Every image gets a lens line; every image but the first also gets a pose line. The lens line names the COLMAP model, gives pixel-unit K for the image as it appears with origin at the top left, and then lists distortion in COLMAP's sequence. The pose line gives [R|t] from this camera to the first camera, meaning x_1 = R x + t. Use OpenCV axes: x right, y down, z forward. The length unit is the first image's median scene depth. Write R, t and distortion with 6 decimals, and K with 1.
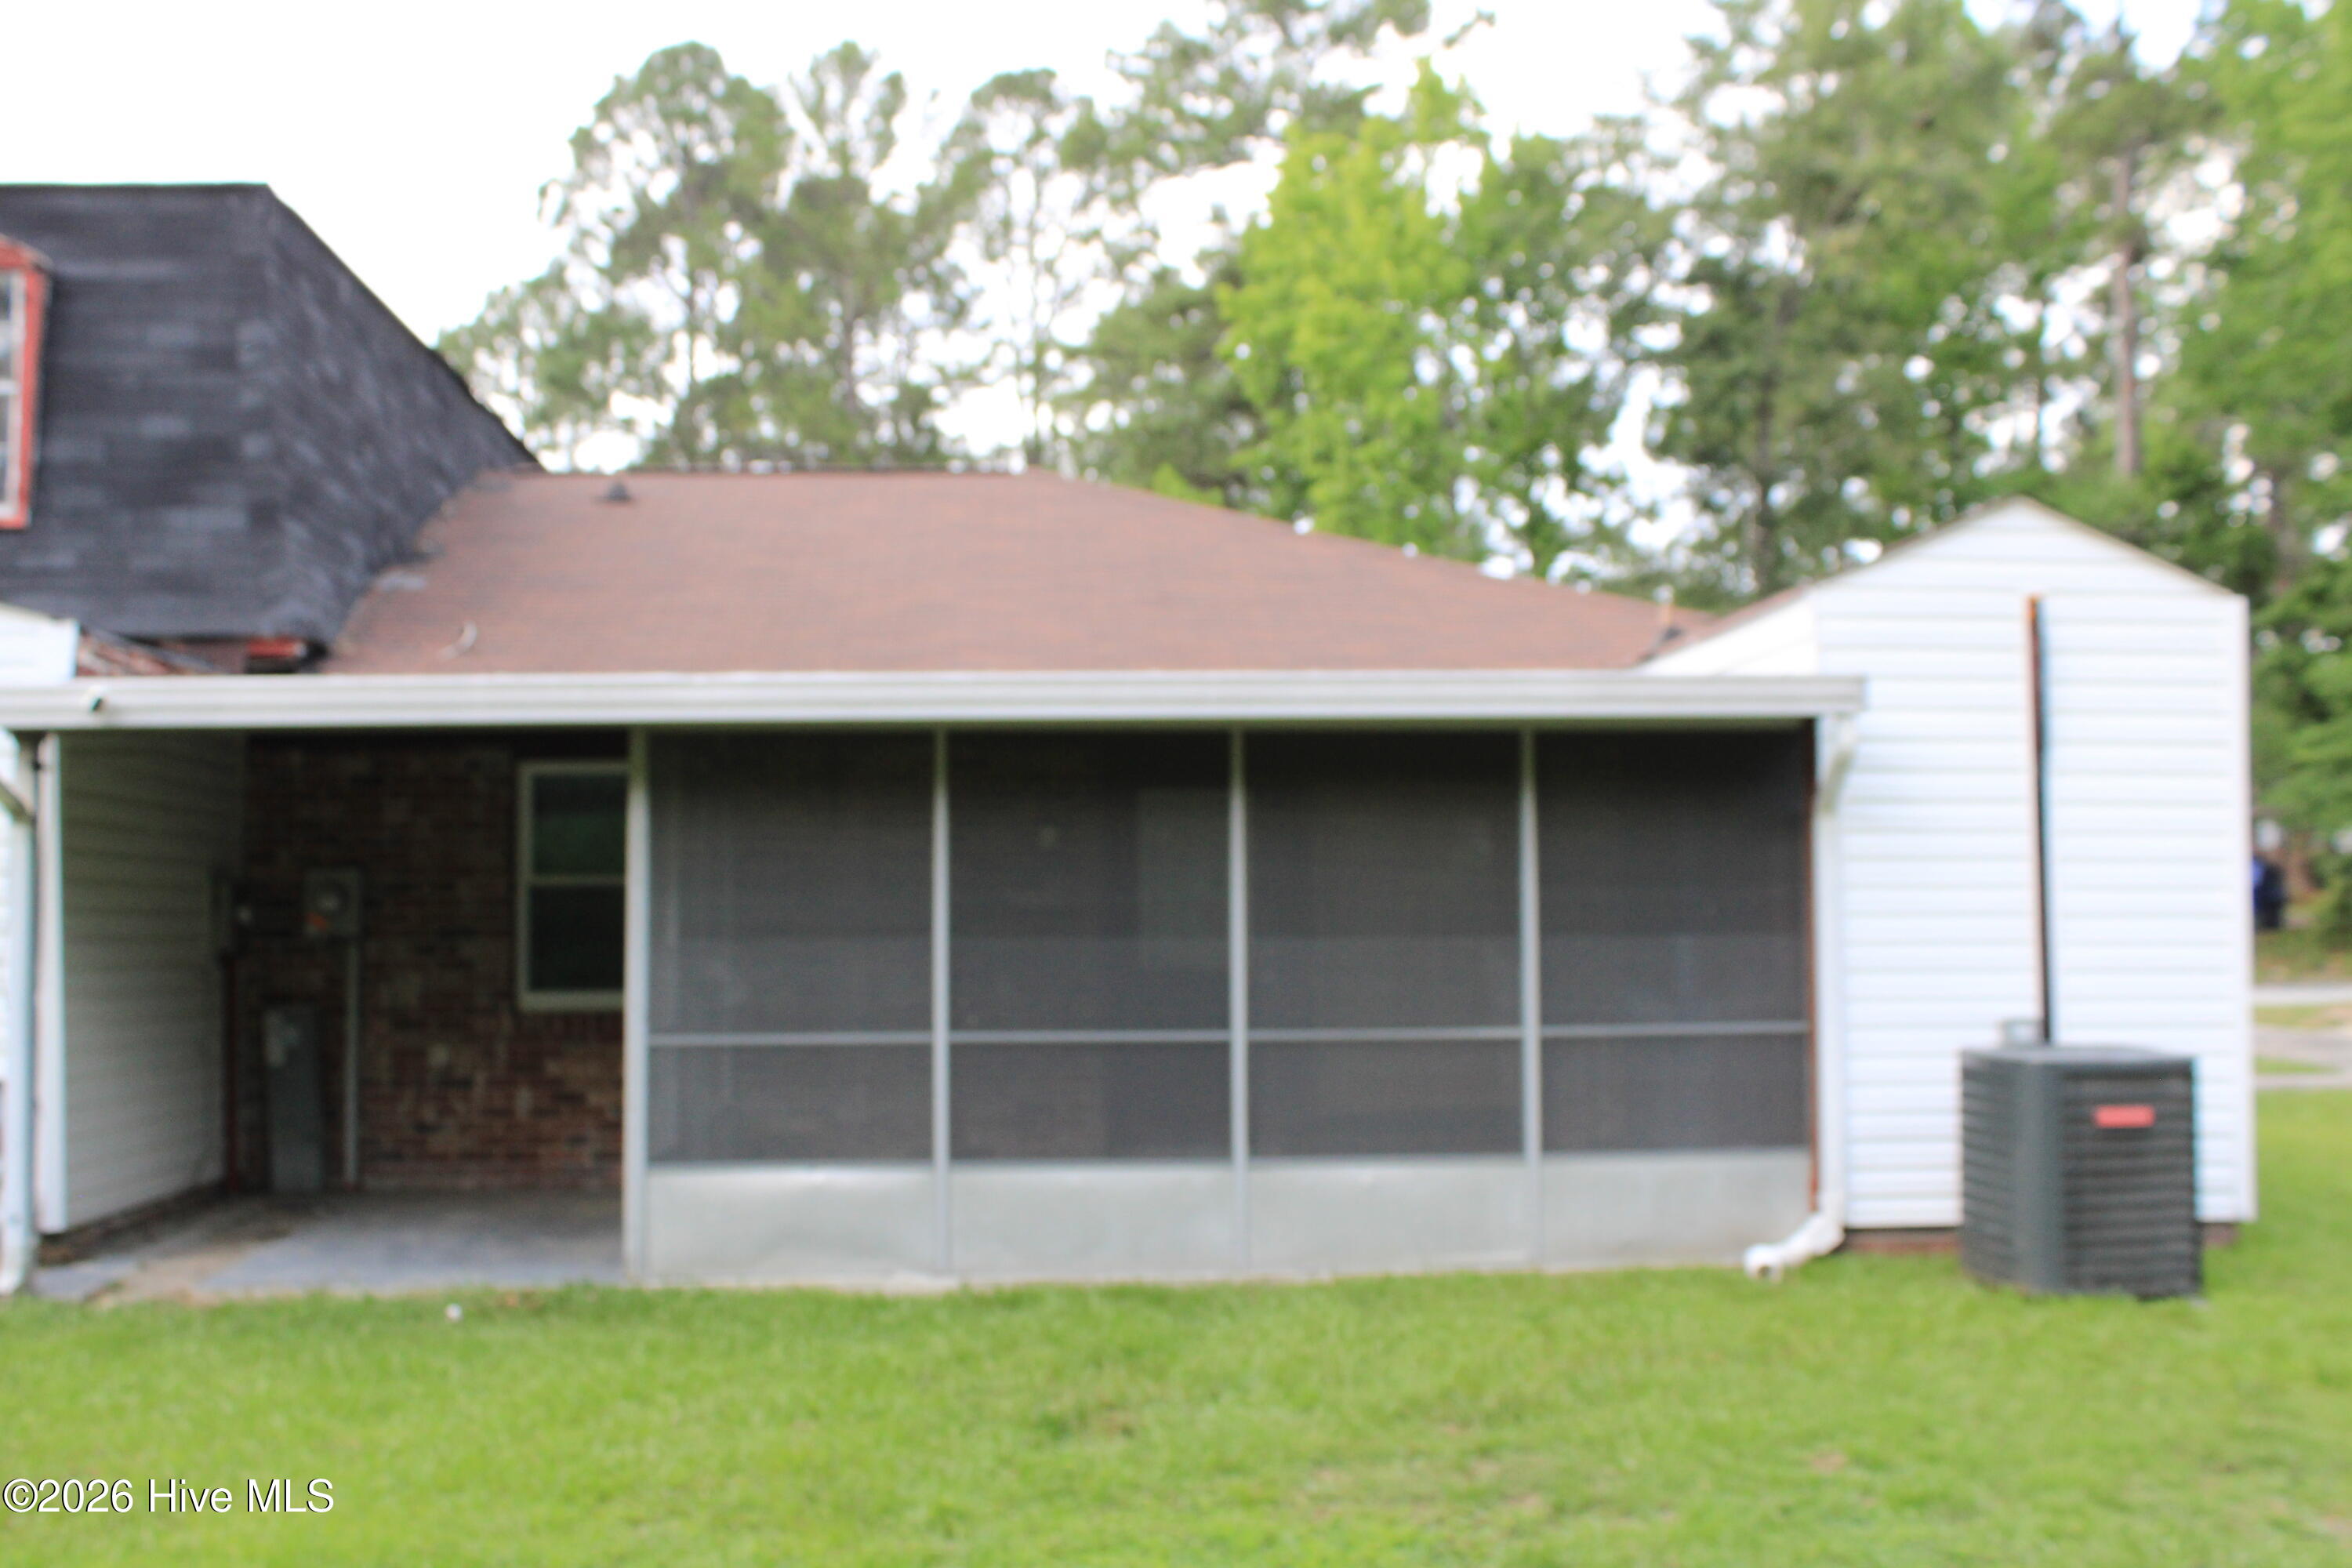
lens RADIAL K [[2420.7, 0, 1176.0], [0, 2420.7, 784.0], [0, 0, 1]] dist [-0.019649, -0.234272]
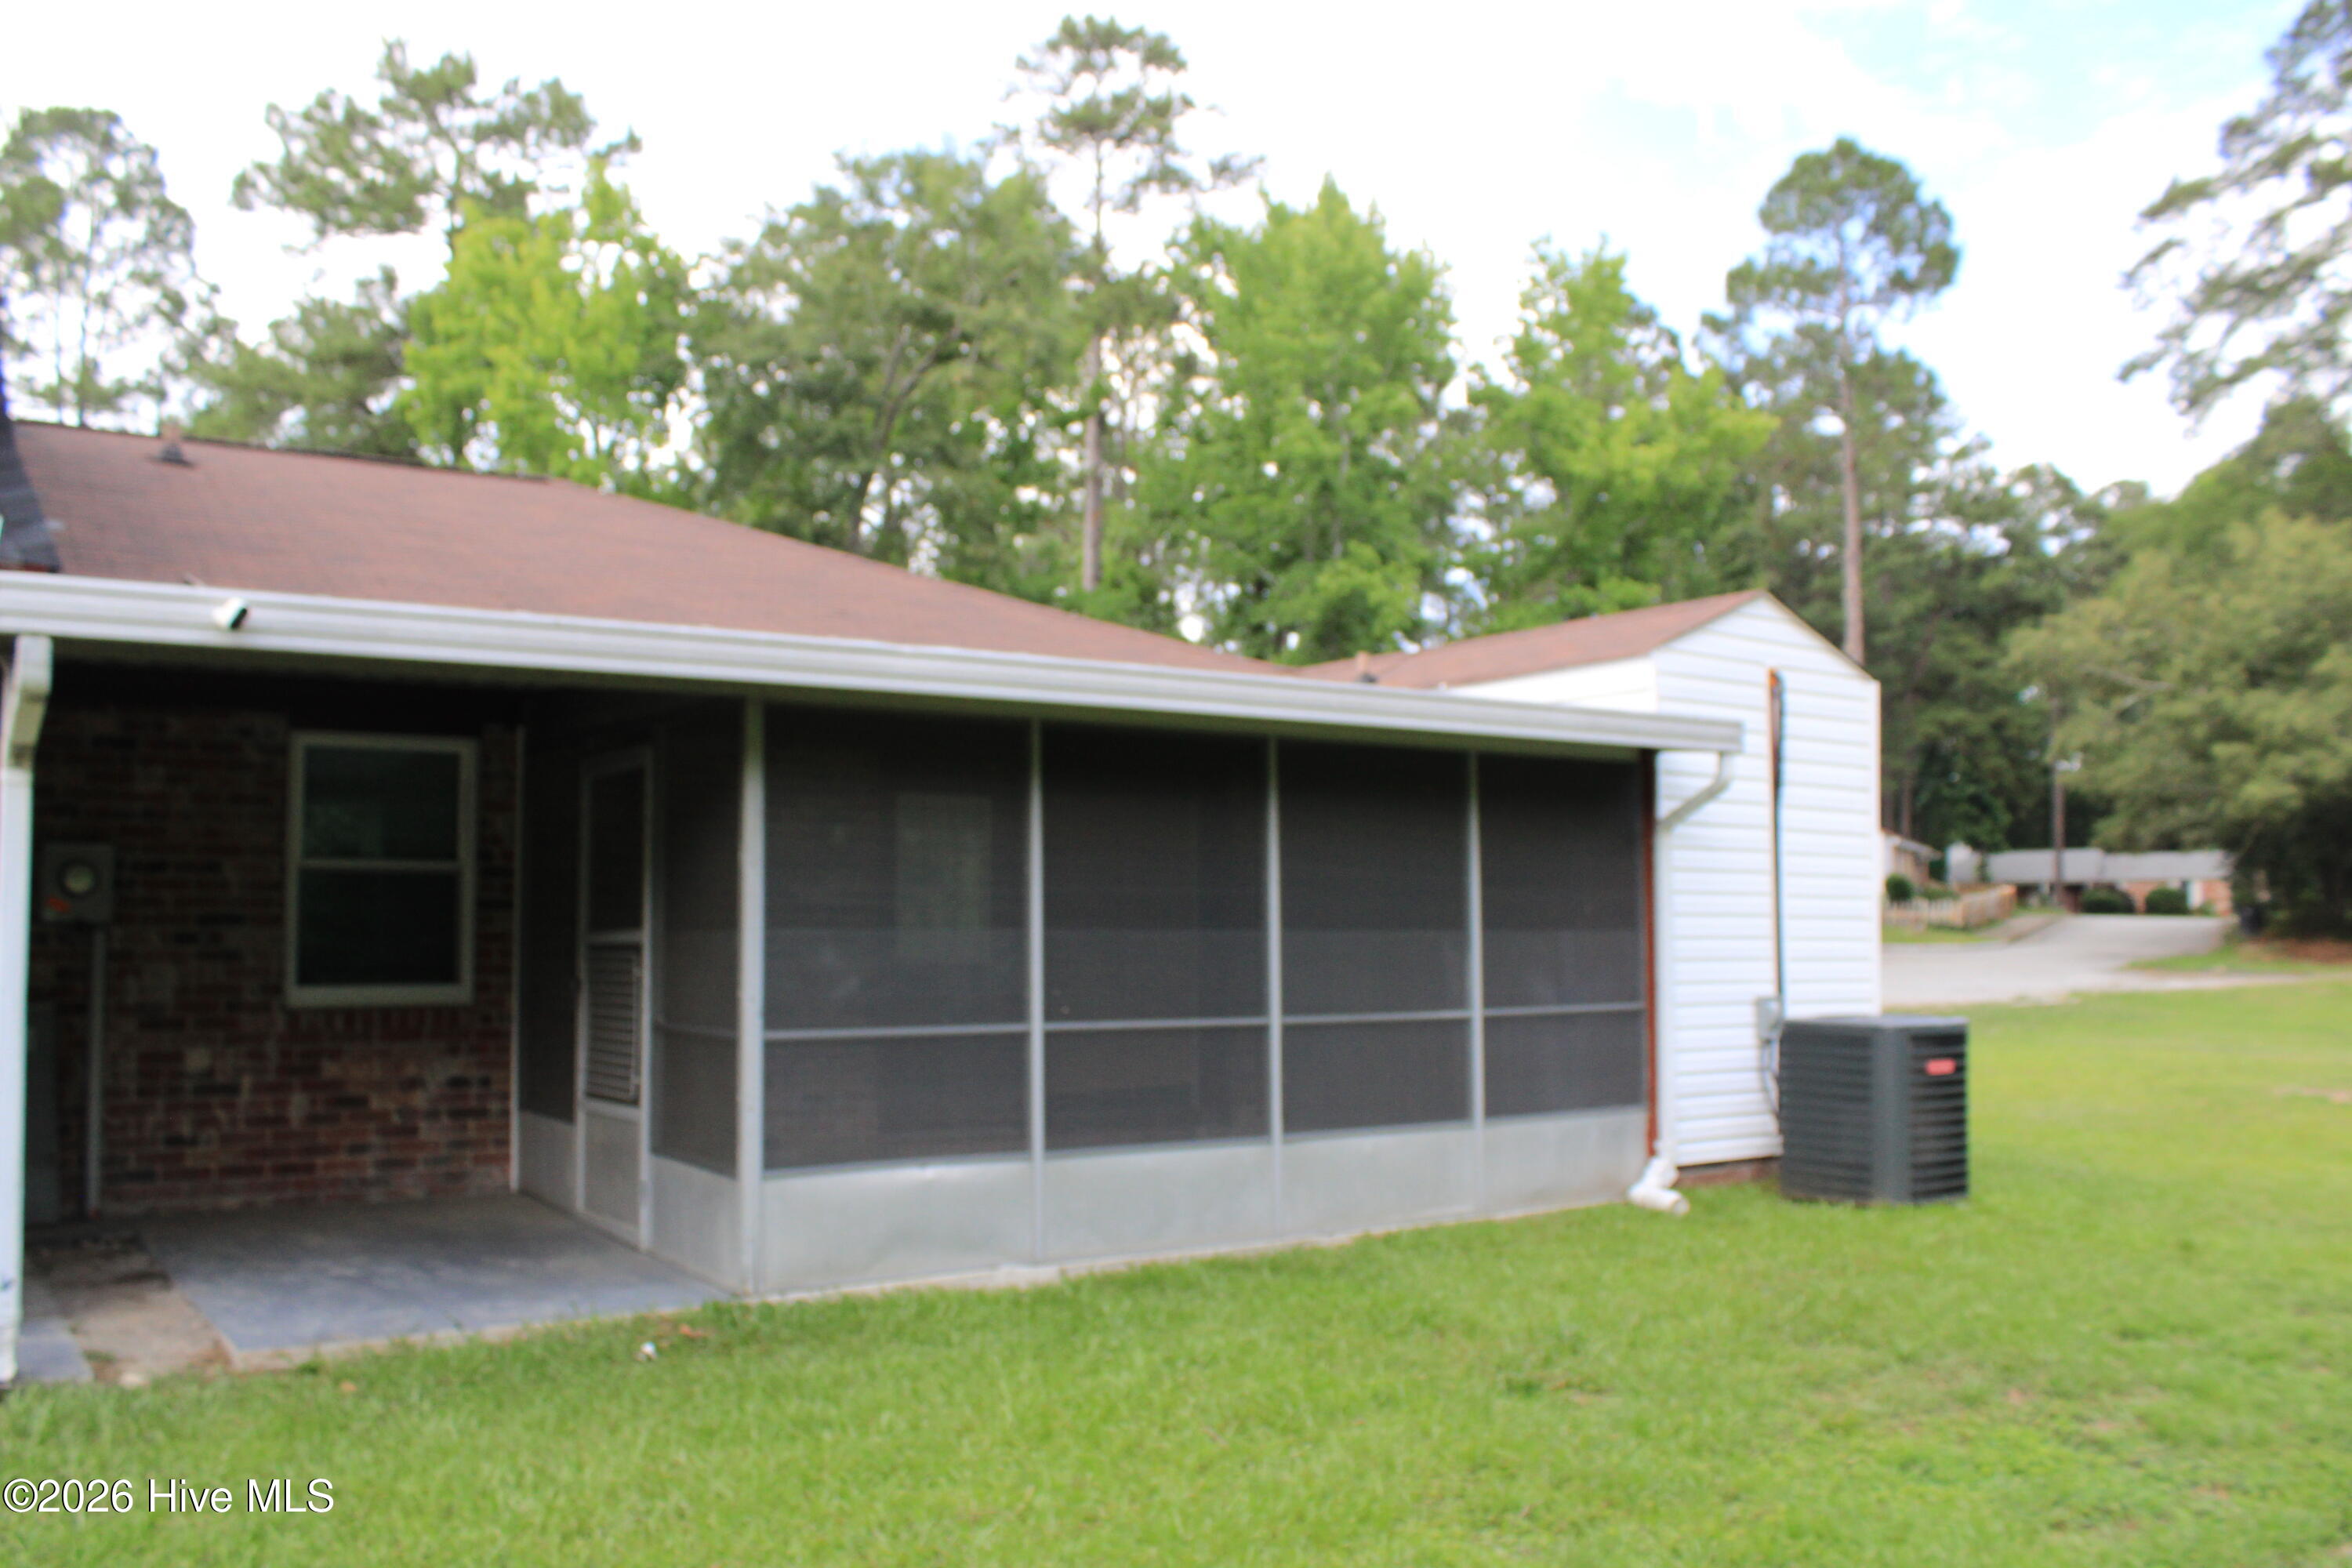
lens RADIAL K [[2010.9, 0, 1176.0], [0, 2010.9, 784.0], [0, 0, 1]] dist [-0.146736, 0.138578]
pose [[0.857144, 0.045374, 0.513075, -0.370424], [-0.034783, 0.998938, -0.030232, 0.021578], [-0.513901, 0.008066, 0.857811, 0.203305]]
